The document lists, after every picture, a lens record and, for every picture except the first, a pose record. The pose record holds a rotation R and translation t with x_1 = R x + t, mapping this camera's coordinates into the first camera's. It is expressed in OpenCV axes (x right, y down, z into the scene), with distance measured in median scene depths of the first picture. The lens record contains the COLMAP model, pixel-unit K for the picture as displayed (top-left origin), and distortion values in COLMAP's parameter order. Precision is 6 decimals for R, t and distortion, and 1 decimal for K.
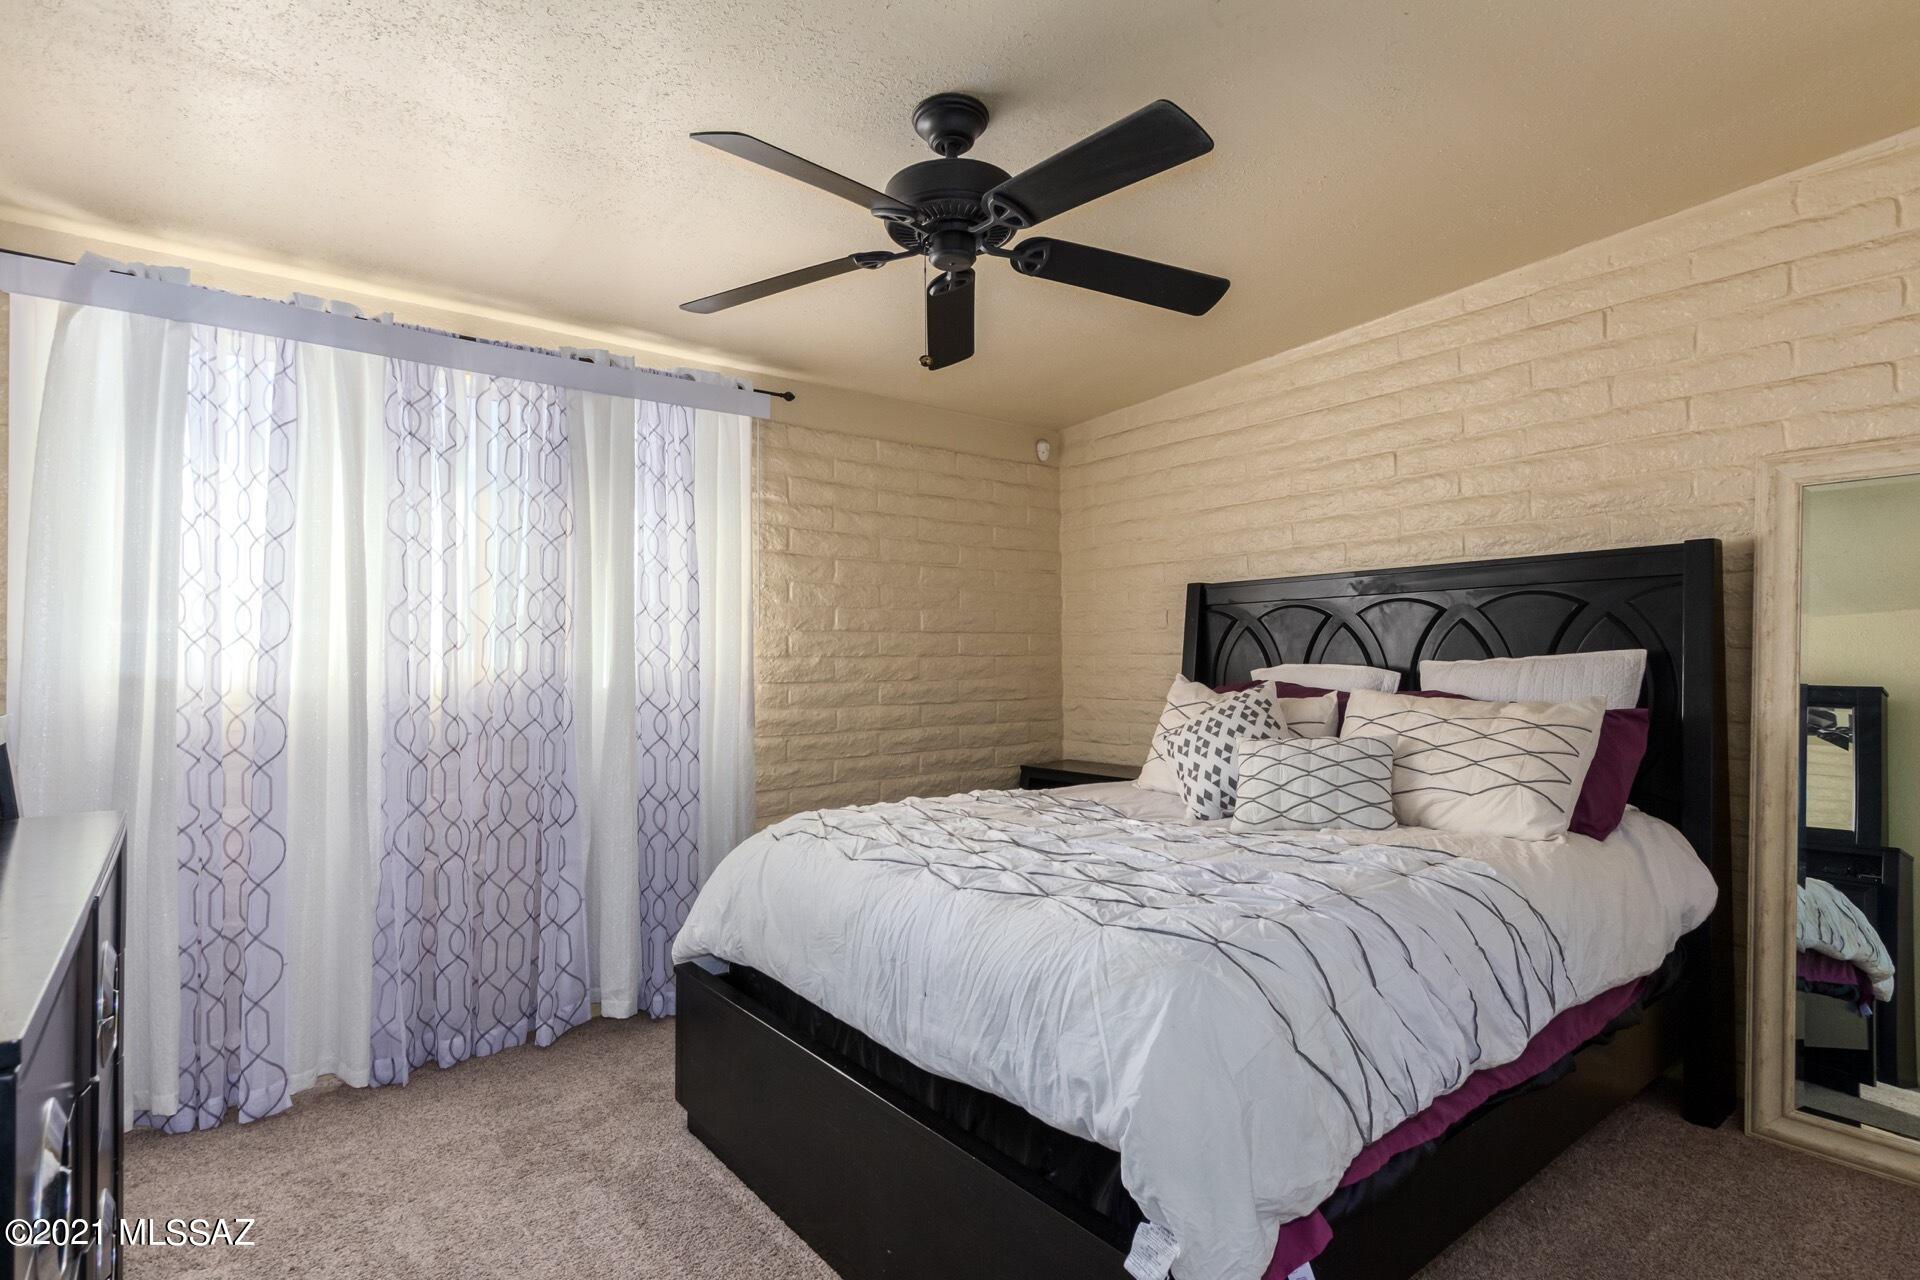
lens RADIAL K [[943.4, 0, 970.8], [0, 943.4, 644.6], [0, 0, 1]] dist [0.001767, -0.000122]
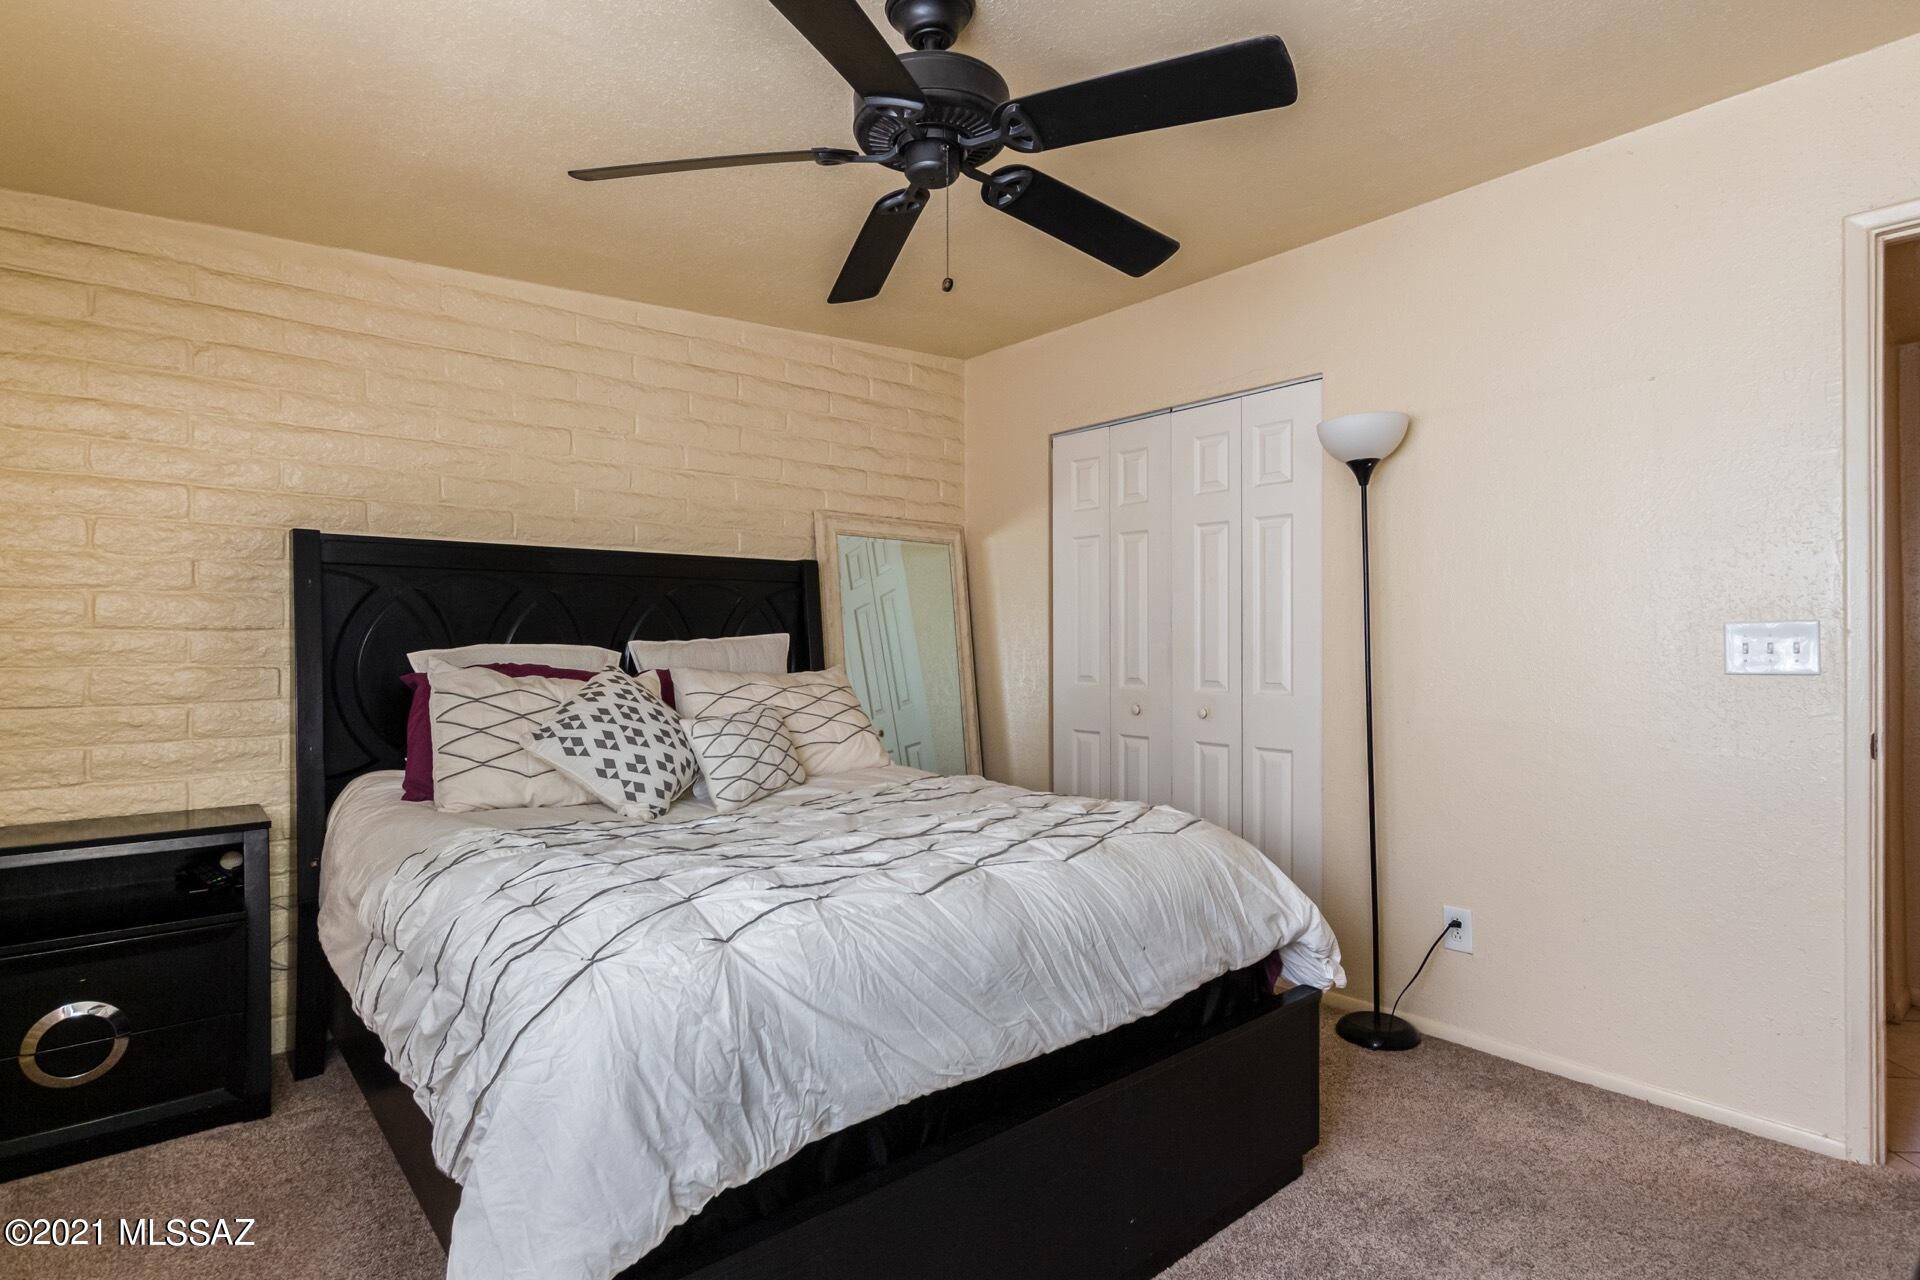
lens RADIAL K [[866.4, 0, 1024.0], [0, 866.4, 646.6], [0, 0, 1]] dist [0.002564, 0.000218]
pose [[-0.009554, -0.002842, 0.999950, -0.431737], [-0.018624, 0.999823, 0.002664, 0.011158], [-0.999781, -0.018597, -0.009605, 0.483922]]
